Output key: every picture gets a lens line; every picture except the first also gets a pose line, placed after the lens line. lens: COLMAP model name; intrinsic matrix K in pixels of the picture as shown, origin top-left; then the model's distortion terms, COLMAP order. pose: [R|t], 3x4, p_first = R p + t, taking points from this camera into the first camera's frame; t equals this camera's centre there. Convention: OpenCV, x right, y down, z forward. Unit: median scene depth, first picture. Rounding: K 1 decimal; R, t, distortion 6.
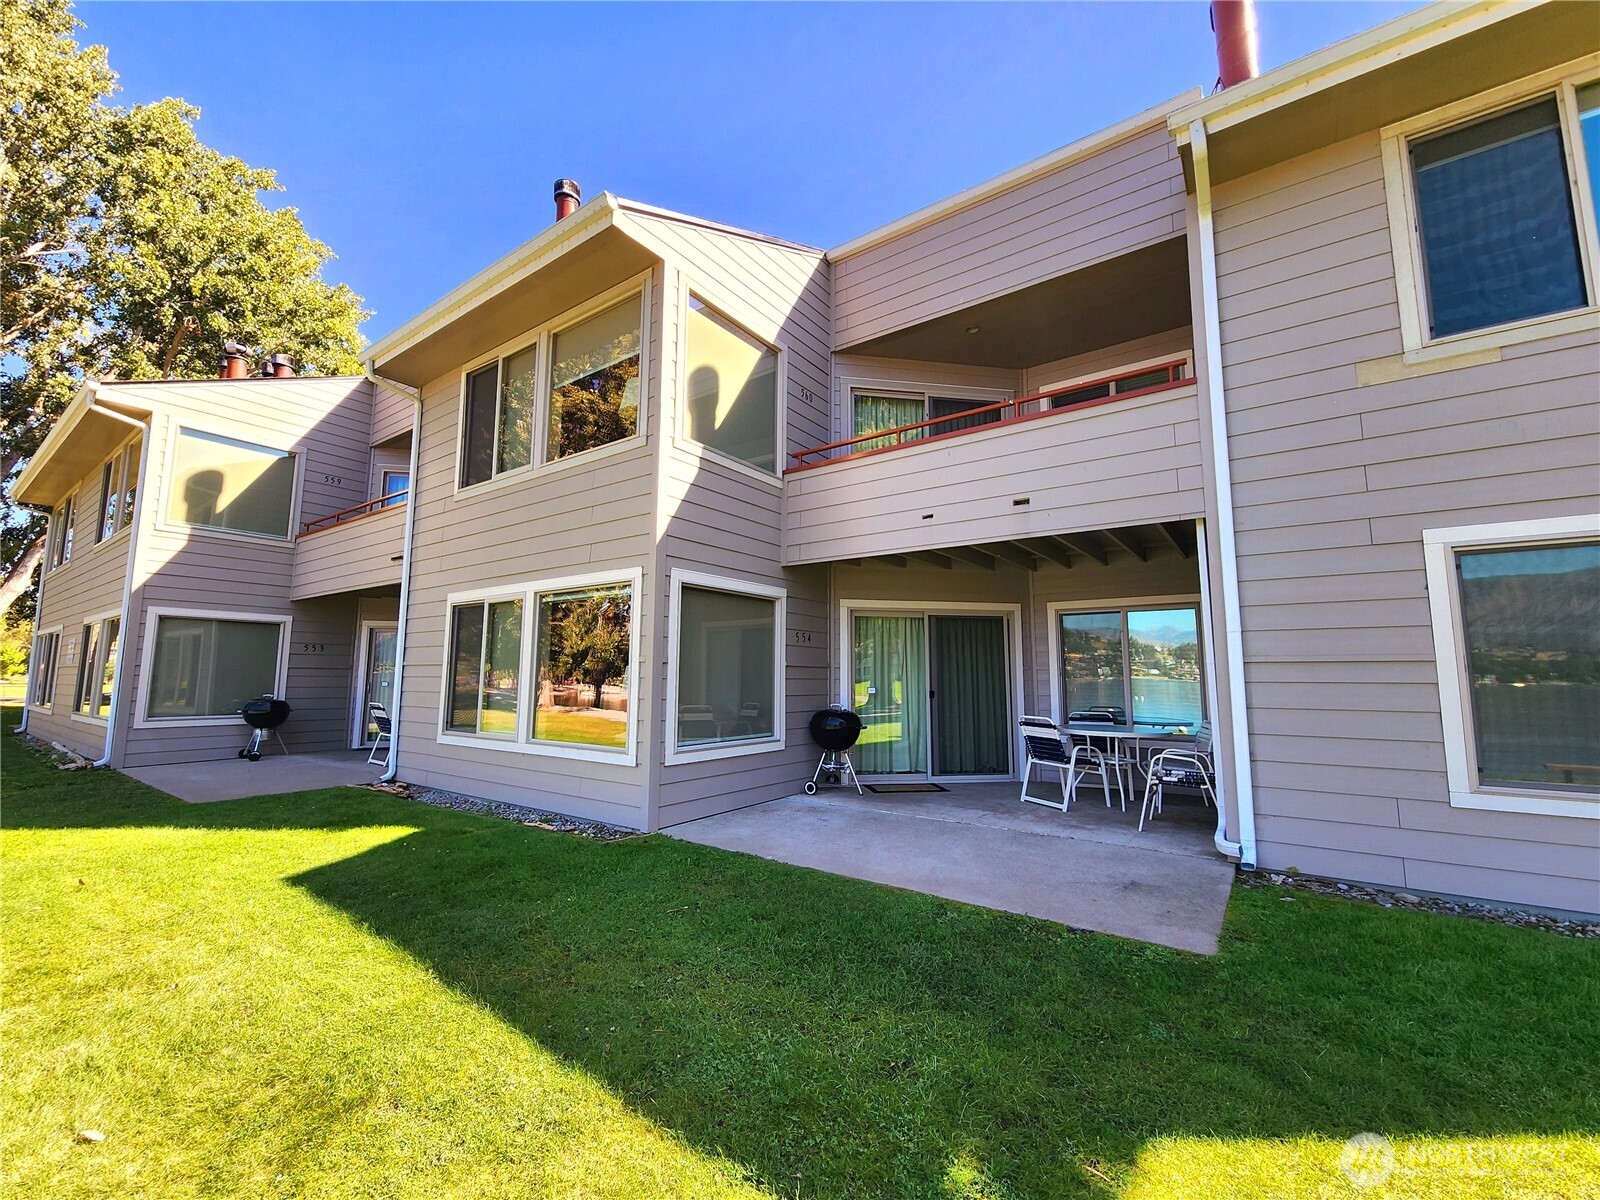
lens RADIAL K [[659.6, 0, 792.2], [0, 659.6, 596.0], [0, 0, 1]] dist [-0.000144, 0.000171]
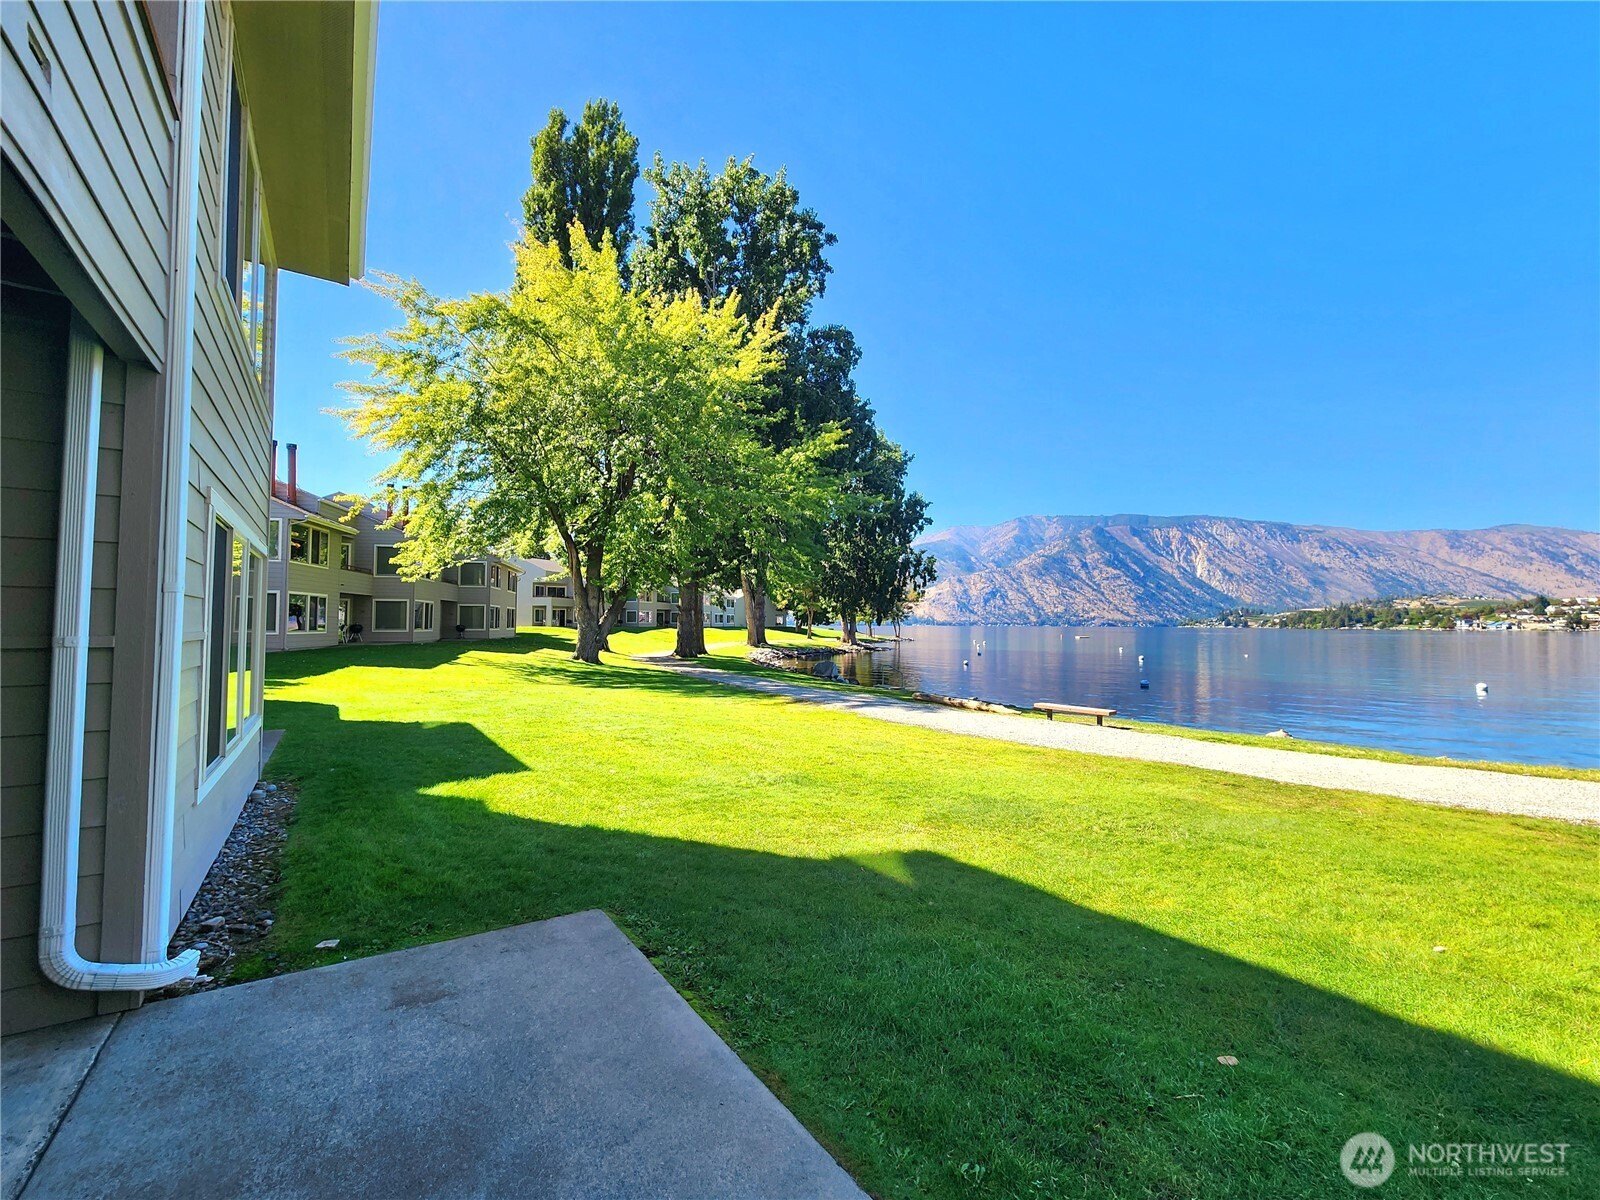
lens RADIAL K [[659.6, 0, 792.2], [0, 659.6, 596.0], [0, 0, 1]] dist [-0.000144, 0.000171]
pose [[-0.942241, 0.001489, 0.334933, -0.038351], [-0.053692, 0.986386, -0.155432, 0.140872], [-0.330605, -0.164438, -0.929334, 1.595787]]
